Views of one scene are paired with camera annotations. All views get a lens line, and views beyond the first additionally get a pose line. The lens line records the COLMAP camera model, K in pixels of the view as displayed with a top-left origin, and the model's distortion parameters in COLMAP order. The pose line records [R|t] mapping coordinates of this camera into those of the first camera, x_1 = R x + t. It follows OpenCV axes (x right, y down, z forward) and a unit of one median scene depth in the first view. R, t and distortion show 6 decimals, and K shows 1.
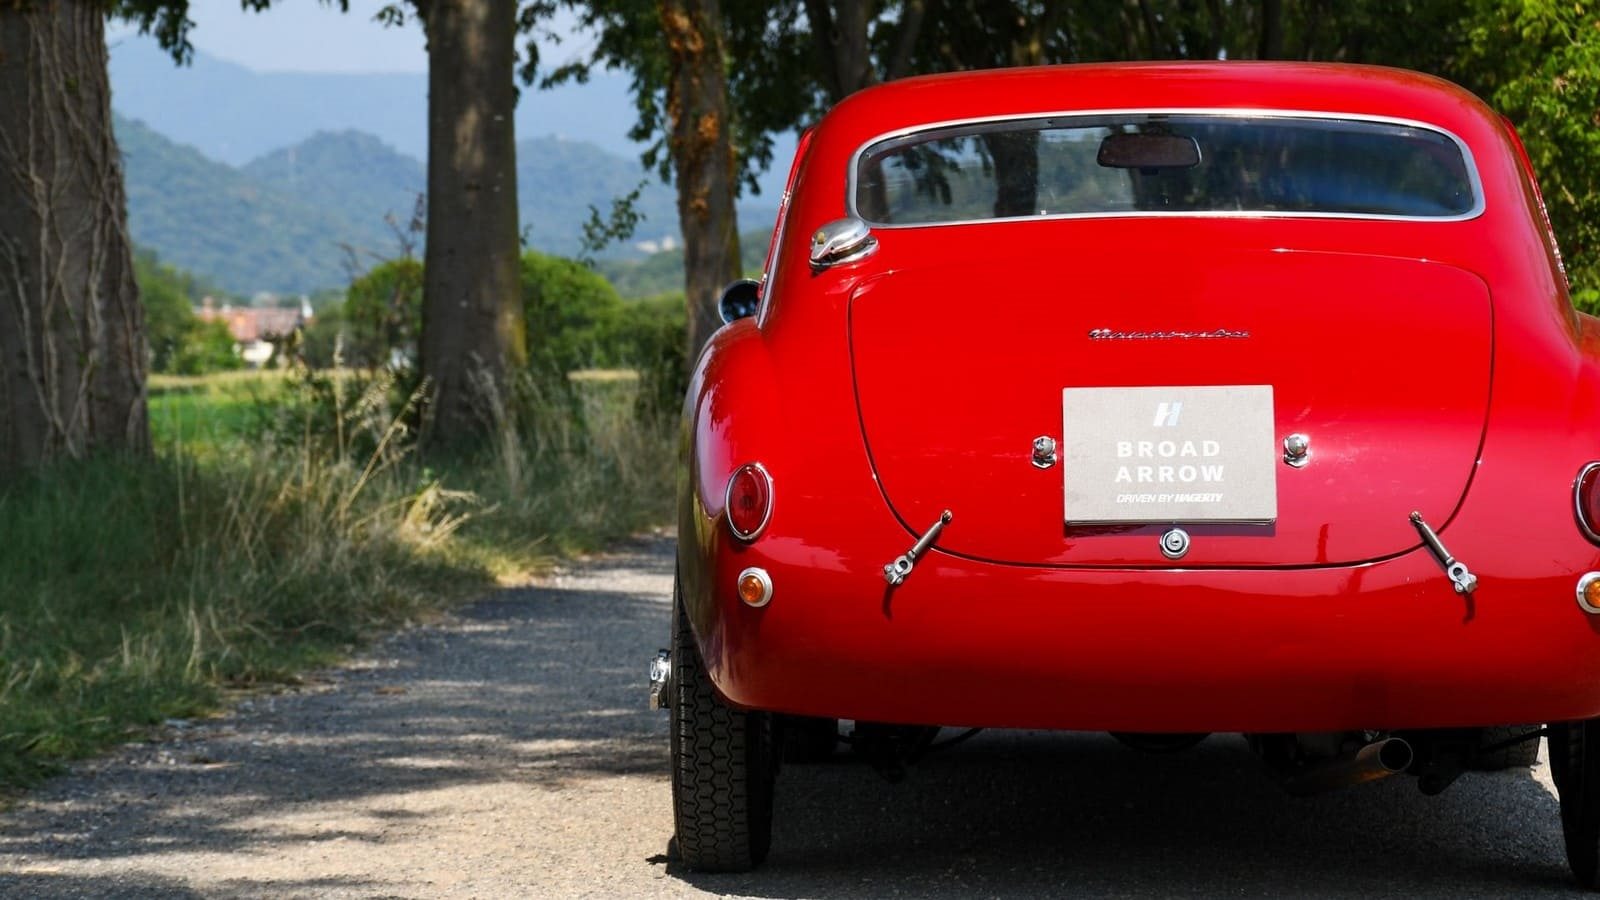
lens RADIAL K [[6674.0, 0, 803.4], [0, 6674.0, 538.6], [0, 0, 1]] dist [1.008067, 3.482883]
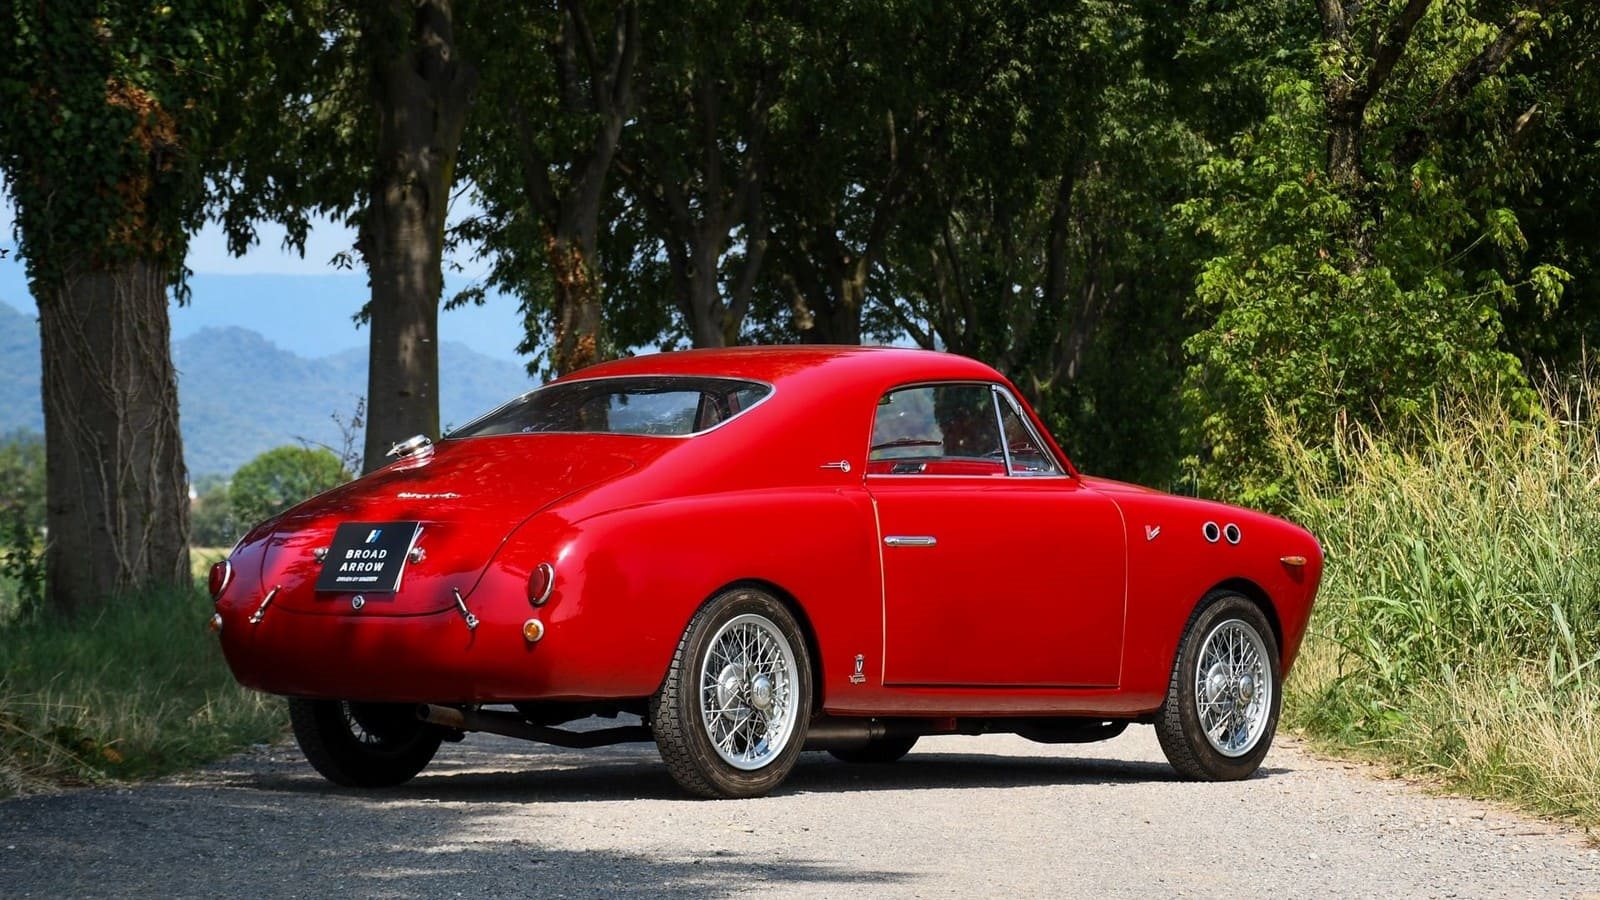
lens RADIAL K [[6674.0, 0, 803.4], [0, 6674.0, 538.6], [0, 0, 1]] dist [1.008067, 3.482883]
pose [[0.999582, 0.018366, 0.022313, -0.001767], [-0.017710, 0.999415, -0.029271, 0.016999], [-0.022838, 0.028864, 0.999322, -0.419977]]
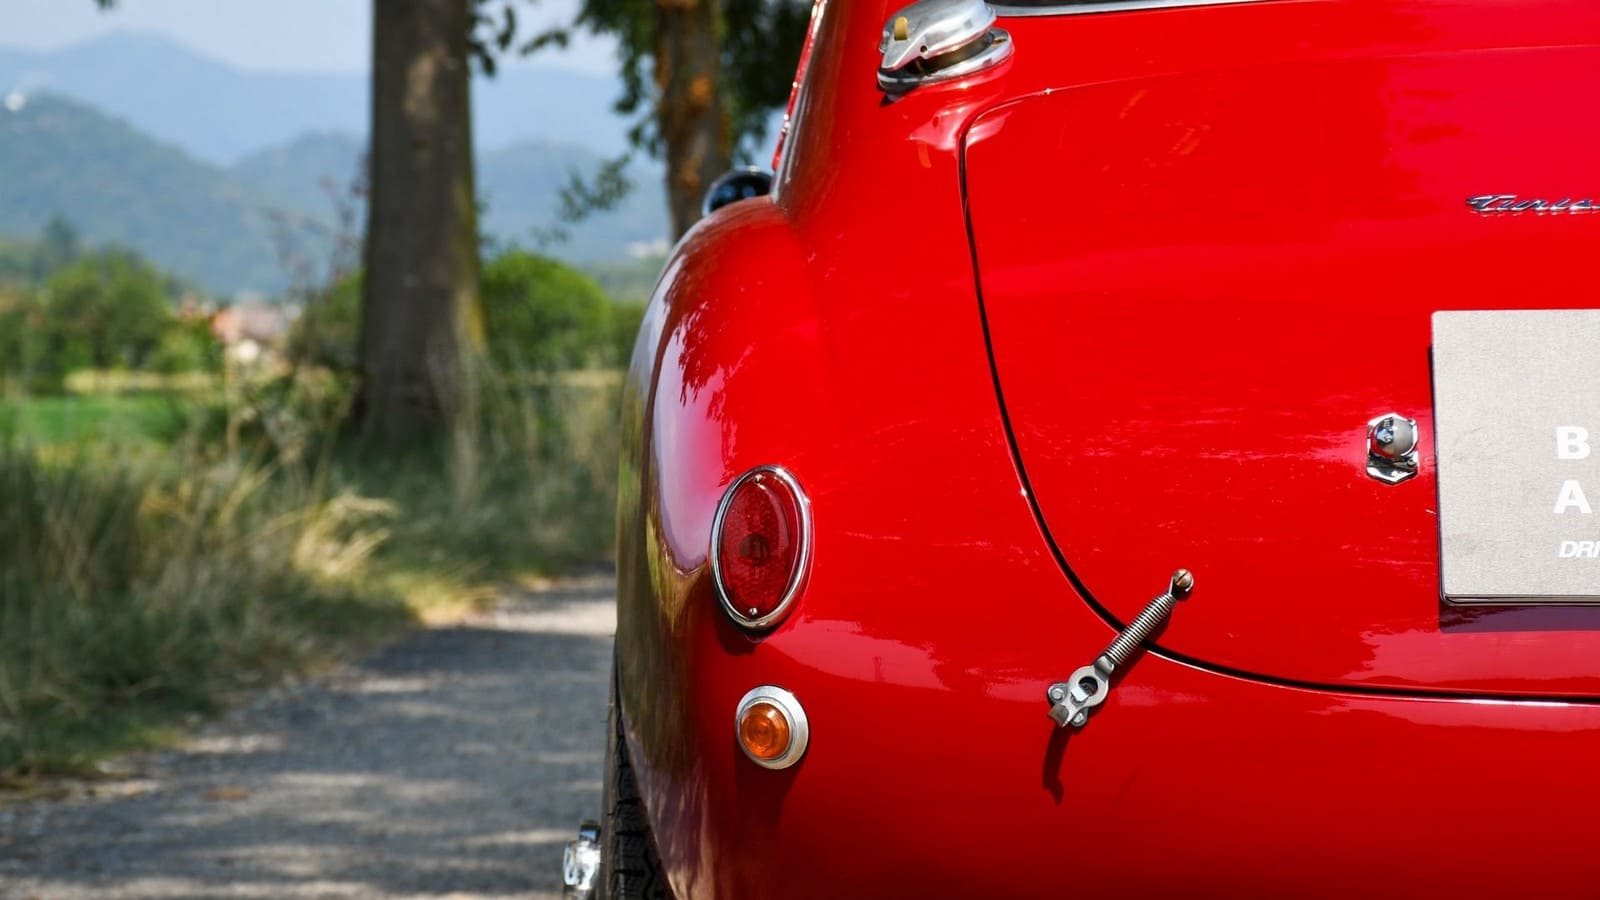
lens RADIAL K [[6674.0, 0, 803.4], [0, 6674.0, 538.6], [0, 0, 1]] dist [1.008067, 3.482883]
pose [[0.999973, 0.007145, 0.001631, -0.002255], [-0.007143, 0.999974, -0.001101, -0.002189], [-0.001639, 0.001089, 0.999998, 0.202092]]
